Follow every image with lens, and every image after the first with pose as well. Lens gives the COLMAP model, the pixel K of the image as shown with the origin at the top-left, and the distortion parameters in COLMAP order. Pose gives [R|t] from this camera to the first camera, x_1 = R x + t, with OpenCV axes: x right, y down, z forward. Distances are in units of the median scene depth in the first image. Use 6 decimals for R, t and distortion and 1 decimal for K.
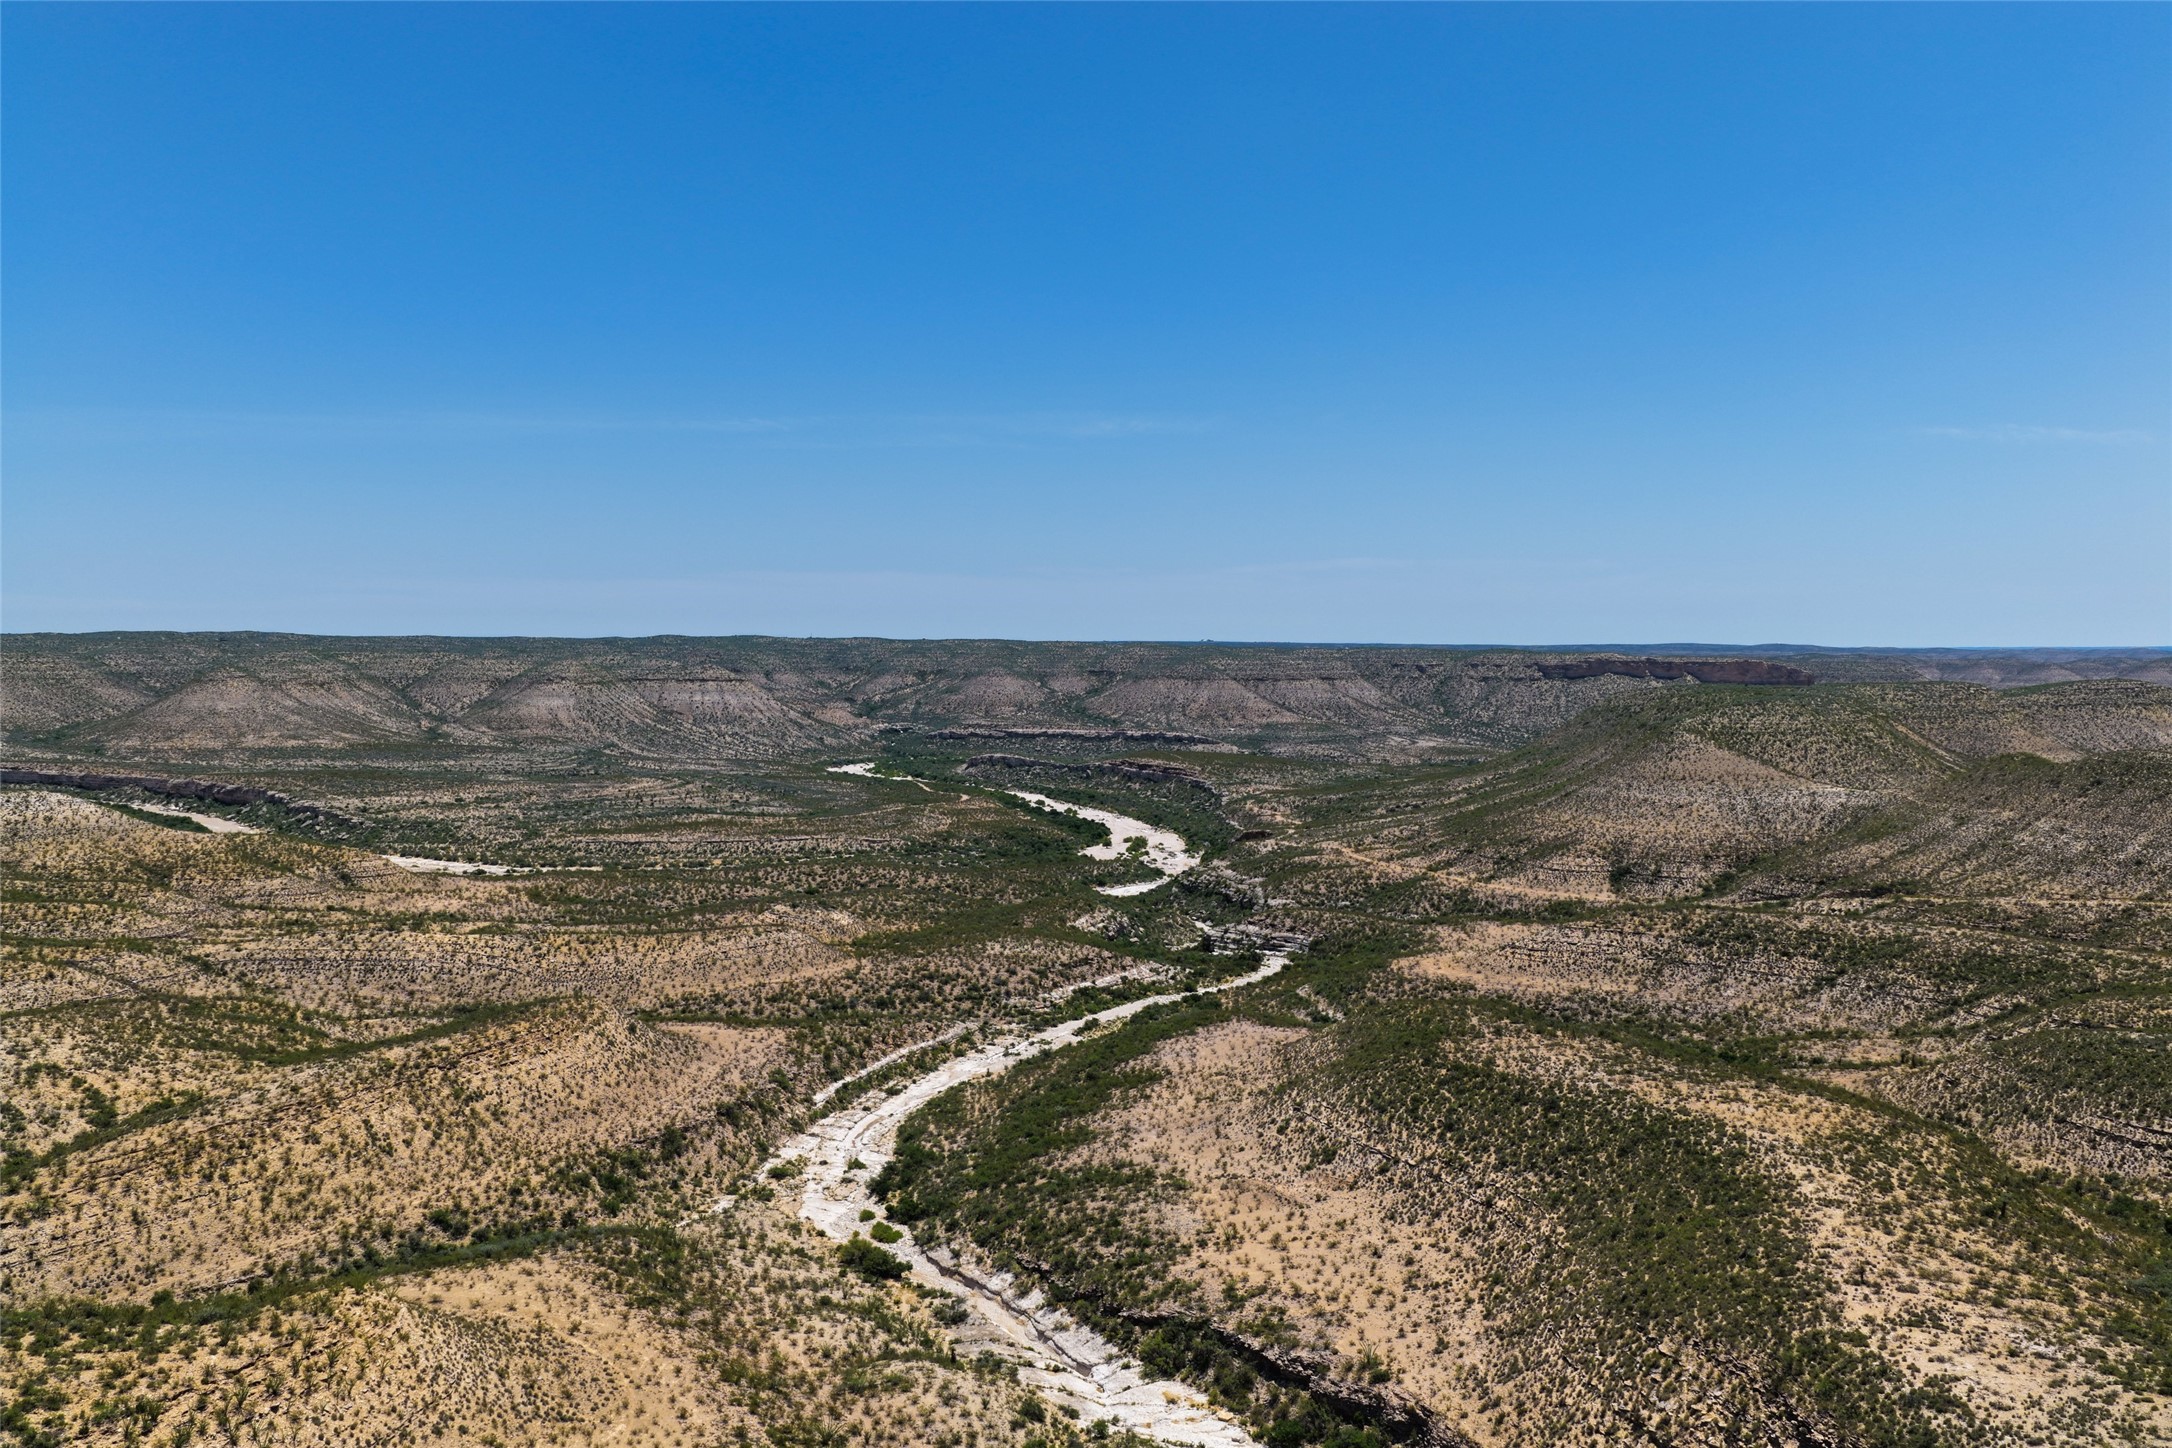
lens RADIAL K [[1797.4, 0, 1092.0], [0, 1797.4, 720.2], [0, 0, 1]] dist [-0.007620, 0.035592]
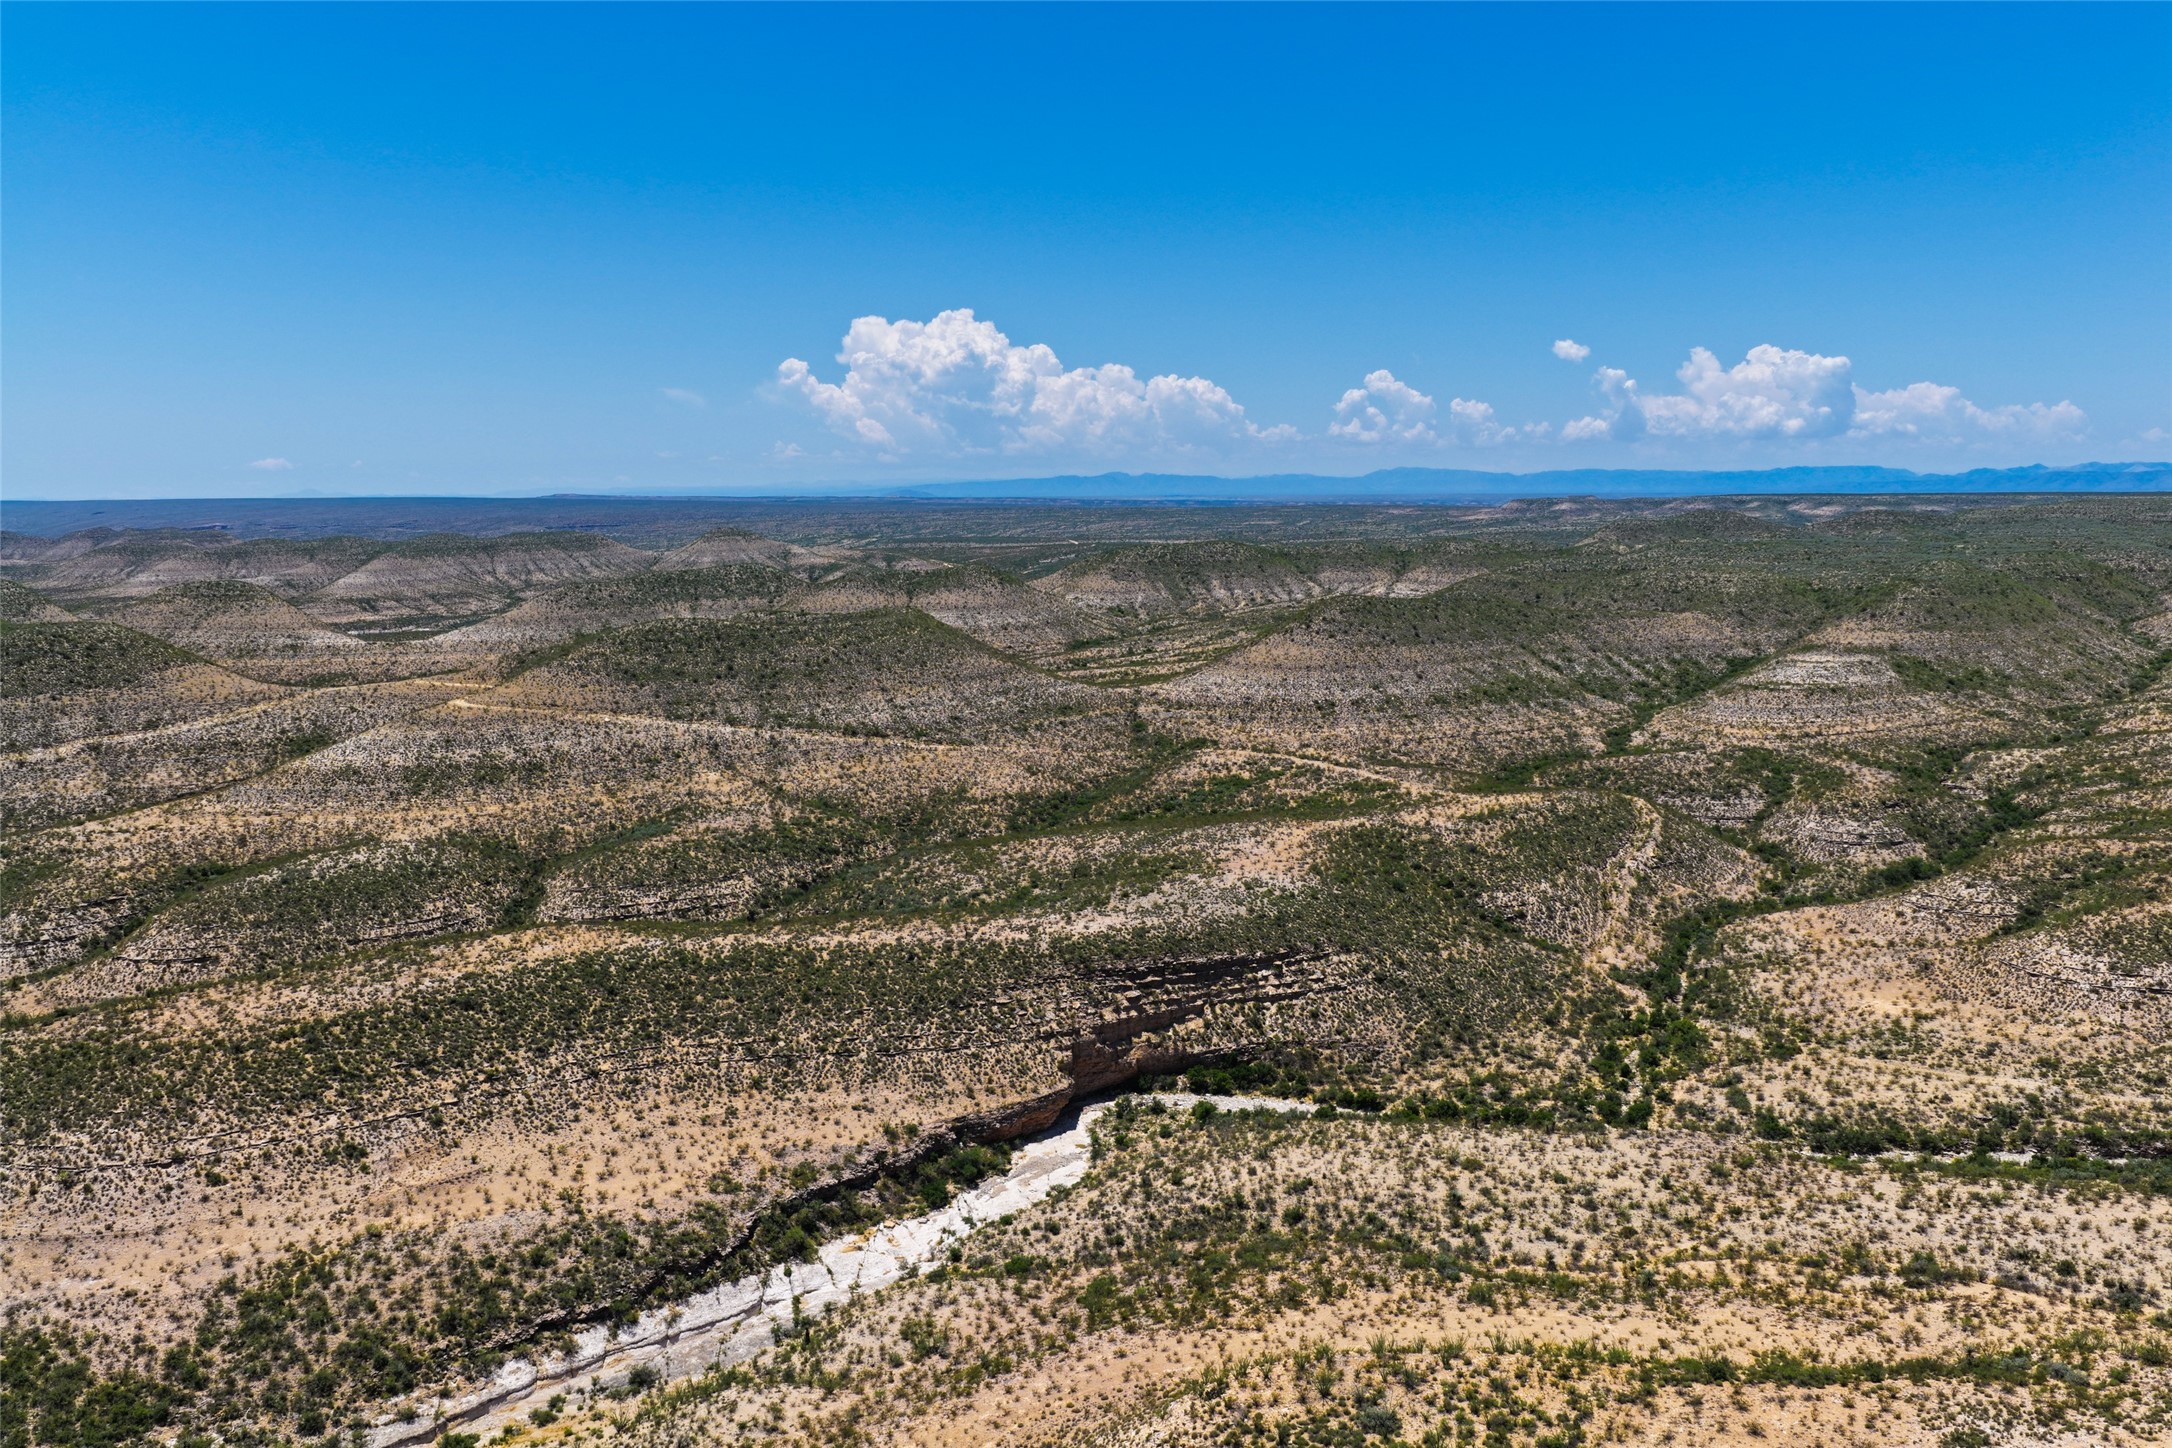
lens RADIAL K [[1797.4, 0, 1093.1], [0, 1797.4, 756.7], [0, 0, 1]] dist [-0.007620, 0.035592]
pose [[-0.260008, -0.133081, 0.956392, -0.930797], [0.046114, 0.987616, 0.149962, -0.078716], [-0.964505, 0.083094, -0.250652, 1.008465]]
